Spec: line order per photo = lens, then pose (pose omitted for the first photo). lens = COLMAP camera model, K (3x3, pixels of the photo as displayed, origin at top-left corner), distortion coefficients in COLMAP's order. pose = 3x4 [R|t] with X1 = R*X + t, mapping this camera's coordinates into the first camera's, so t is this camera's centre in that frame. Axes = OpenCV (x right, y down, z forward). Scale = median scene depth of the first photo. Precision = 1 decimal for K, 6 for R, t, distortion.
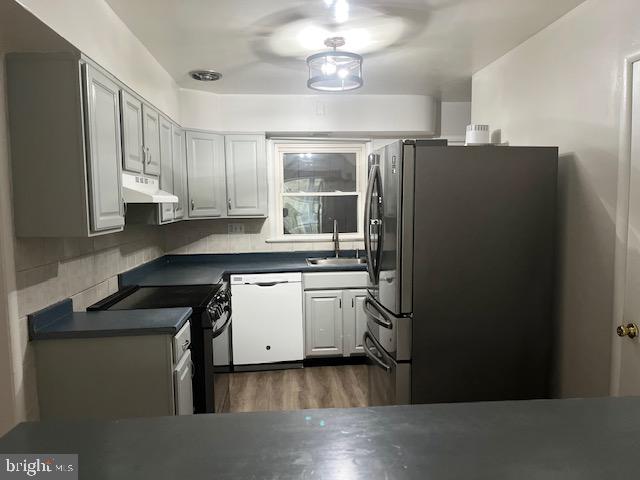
lens RADIAL K [[479.3, 0, 320.0], [0, 479.3, 240.0], [0, 0, 1]] dist [0.045331, -0.104110]
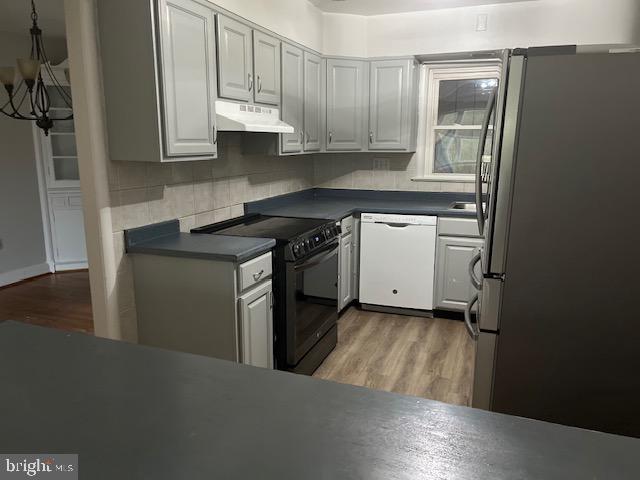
lens RADIAL K [[479.3, 0, 320.0], [0, 479.3, 240.0], [0, 0, 1]] dist [0.045331, -0.104110]
pose [[0.903627, 0.103638, -0.415592, 0.148090], [-0.050748, 0.989356, 0.136377, 0.001189], [0.425303, -0.102143, 0.899269, 0.095209]]
